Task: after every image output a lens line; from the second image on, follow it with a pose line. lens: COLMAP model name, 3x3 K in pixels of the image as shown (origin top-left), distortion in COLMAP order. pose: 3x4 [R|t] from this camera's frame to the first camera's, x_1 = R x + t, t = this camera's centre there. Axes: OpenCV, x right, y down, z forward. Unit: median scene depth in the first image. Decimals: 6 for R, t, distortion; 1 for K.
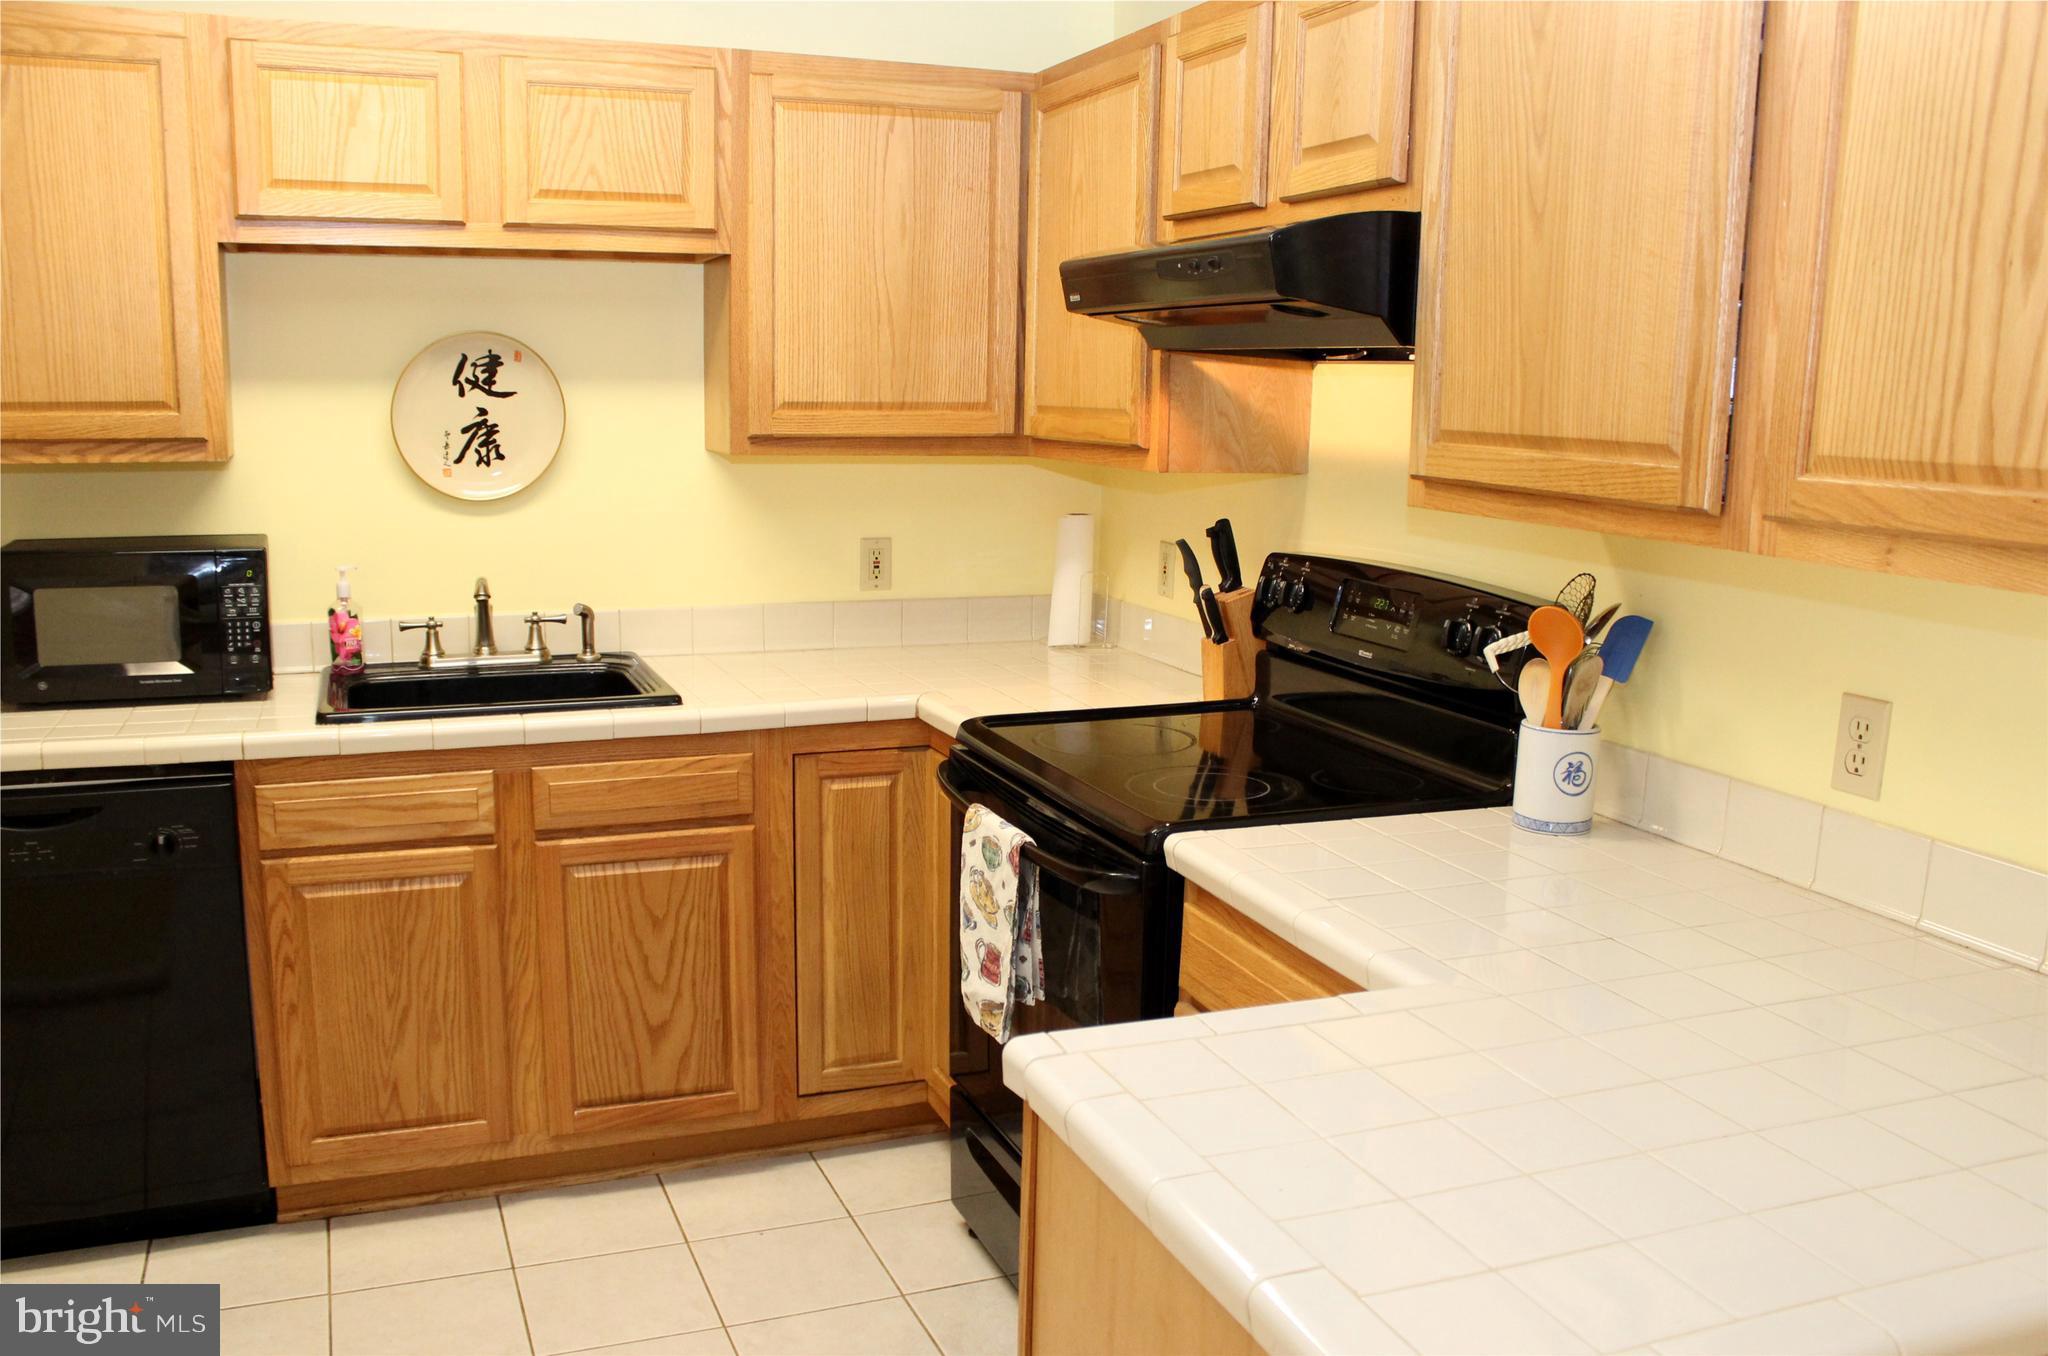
lens RADIAL K [[1685.8, 0, 1024.0], [0, 1685.8, 678.0], [0, 0, 1]] dist [-0.116312, -0.007404]
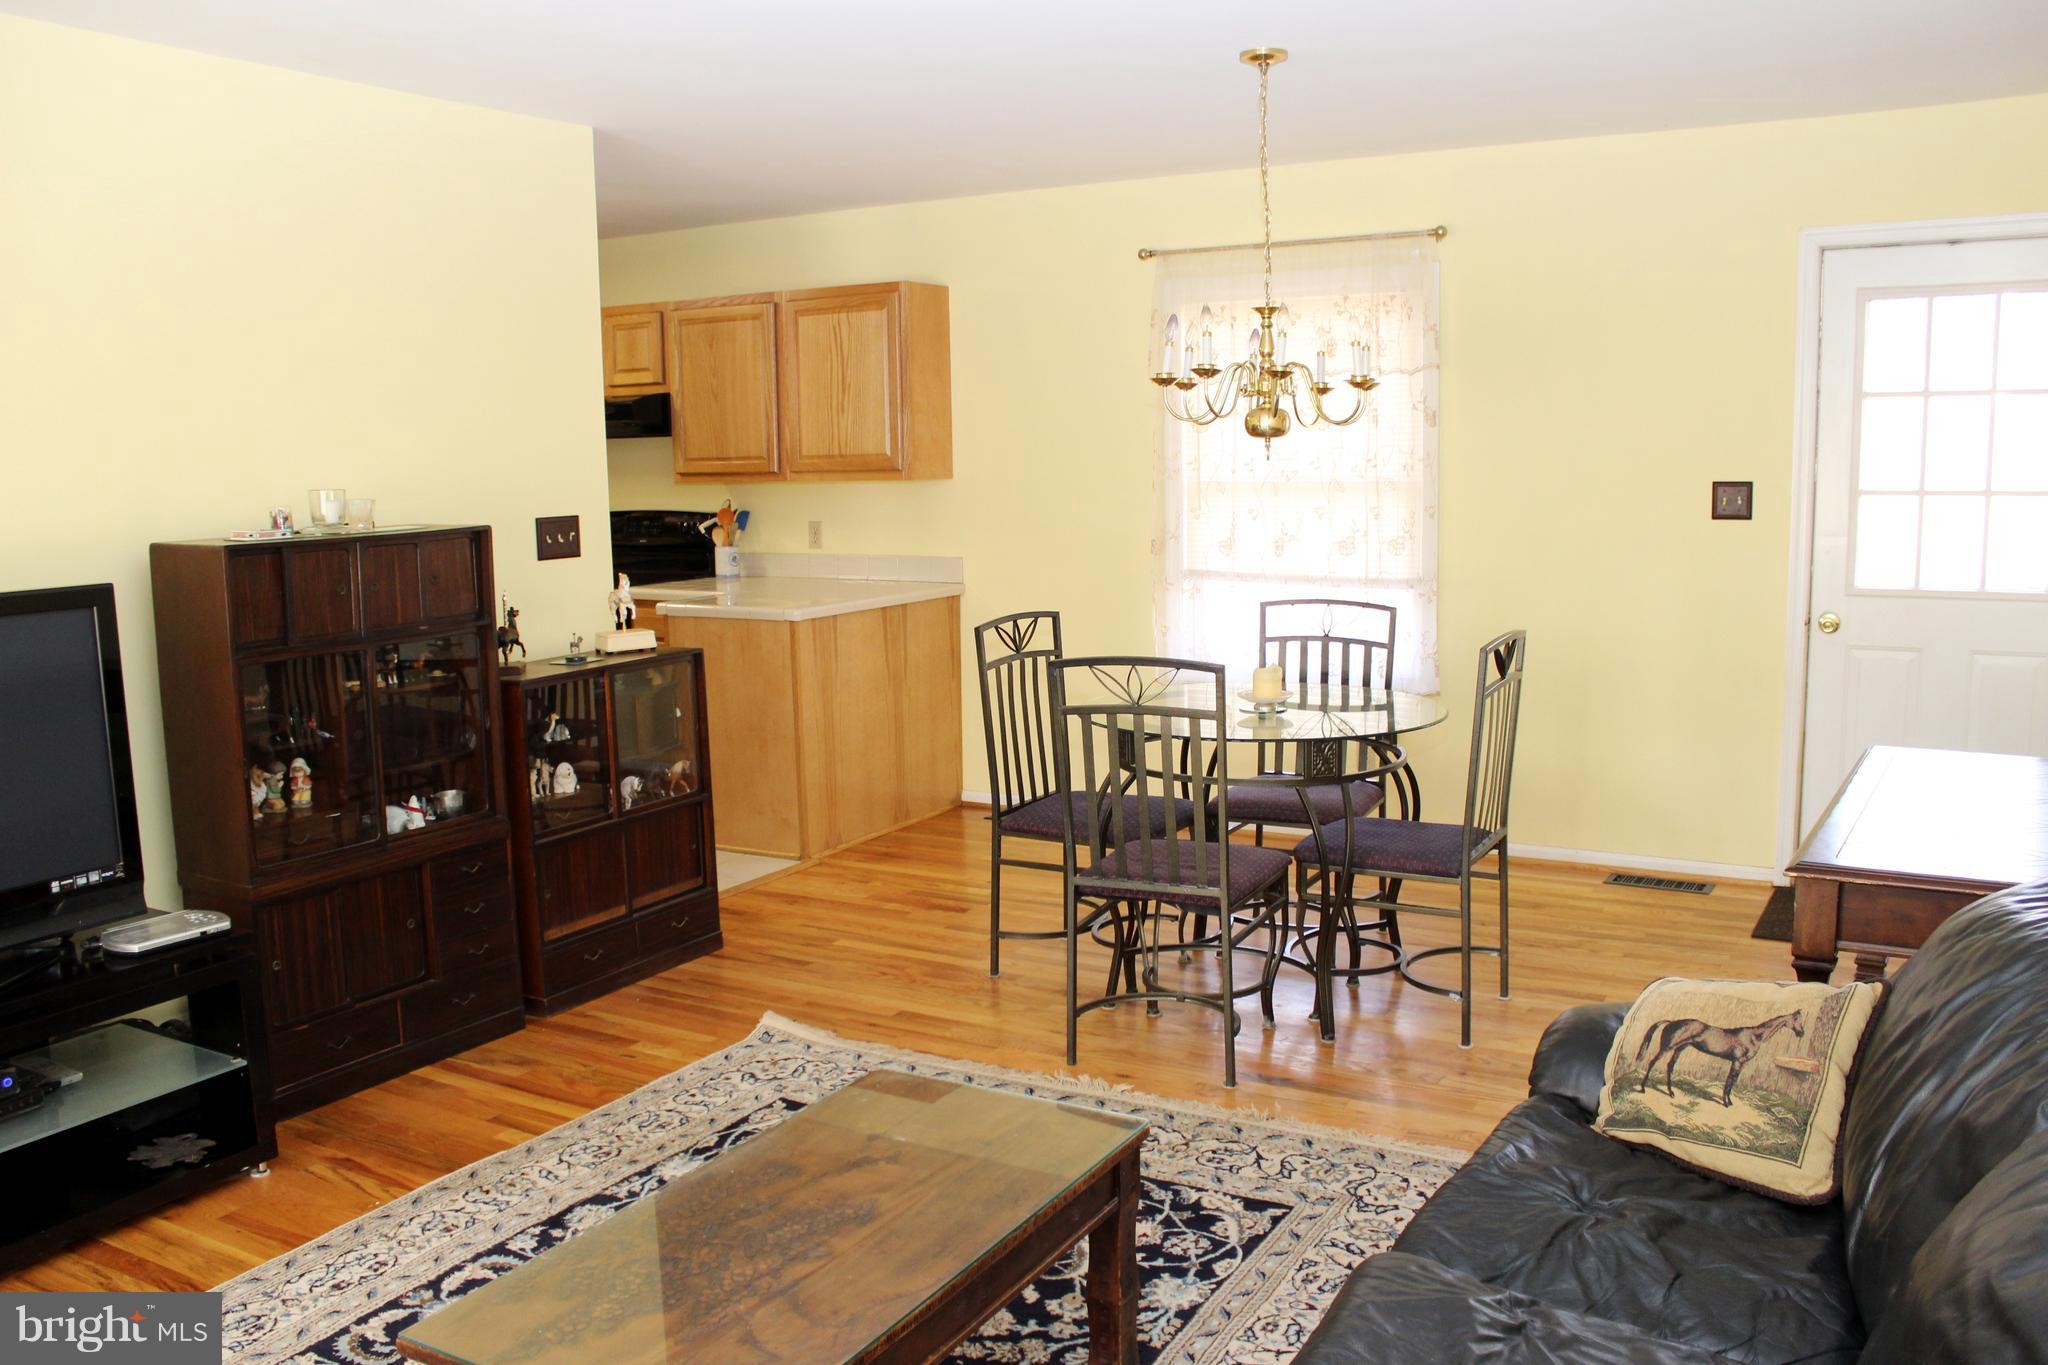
lens RADIAL K [[1702.5, 0, 1024.0], [0, 1702.5, 682.5], [0, 0, 1]] dist [-0.166534, 0.150014]
pose [[0.793130, -0.122333, 0.596640, -0.881502], [0.138793, 0.990148, 0.018516, 0.224216], [-0.593027, 0.068124, 0.802296, -1.425260]]
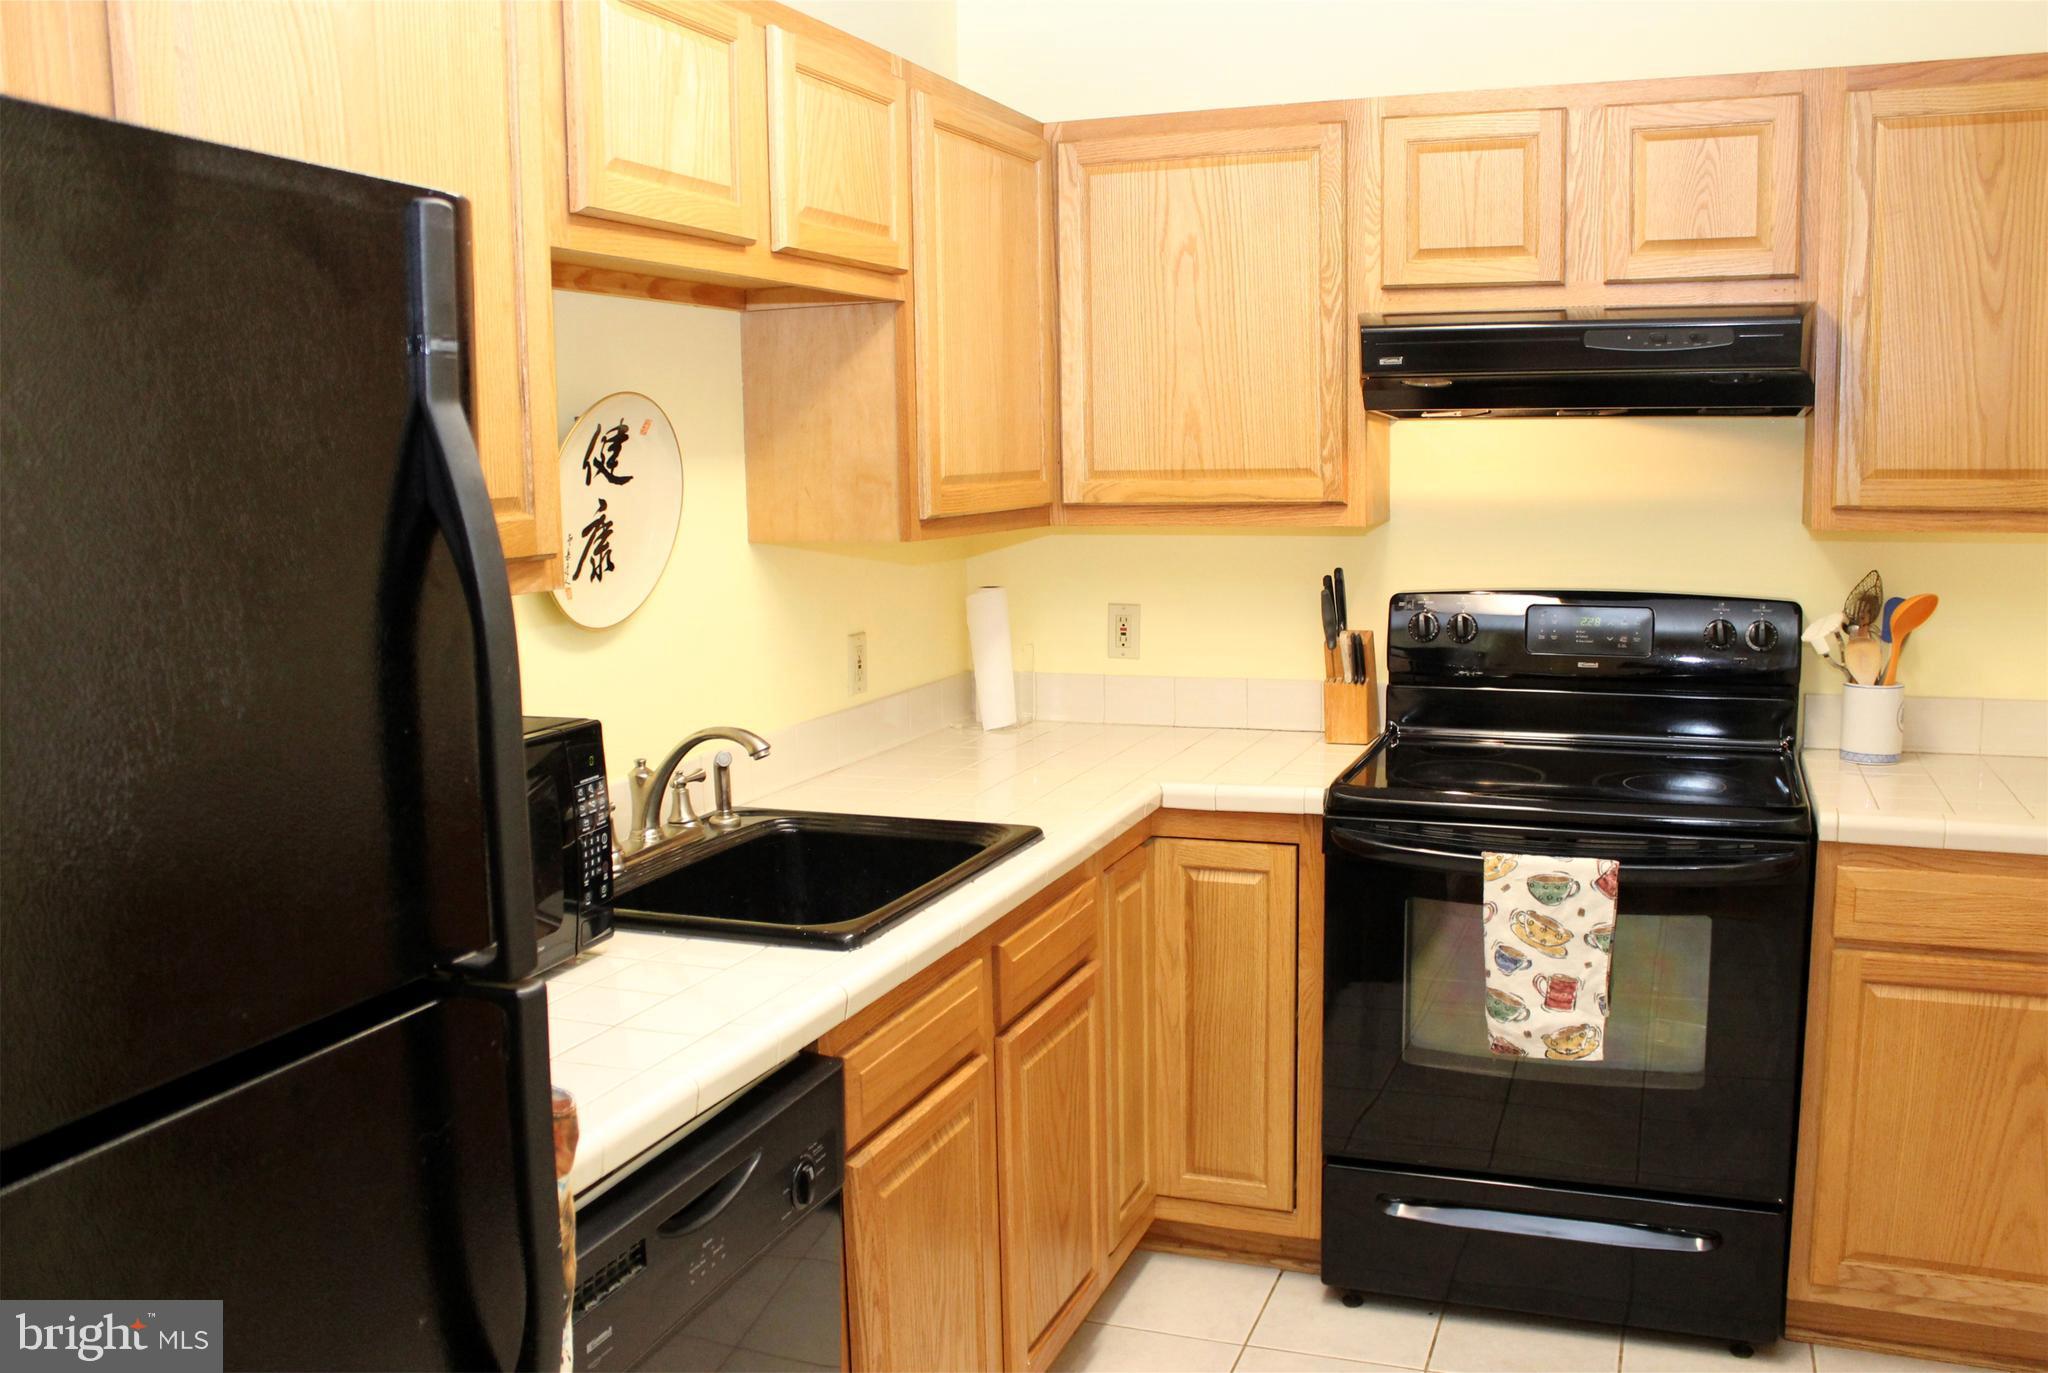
lens RADIAL K [[1750.1, 0, 1024.0], [0, 1750.1, 686.5], [0, 0, 1]] dist [-0.201697, 0.189355]
pose [[0.684814, -0.128365, 0.717323, -0.811856], [0.154761, 0.987527, 0.028971, -0.083292], [-0.712095, 0.091174, 0.696138, 0.390679]]
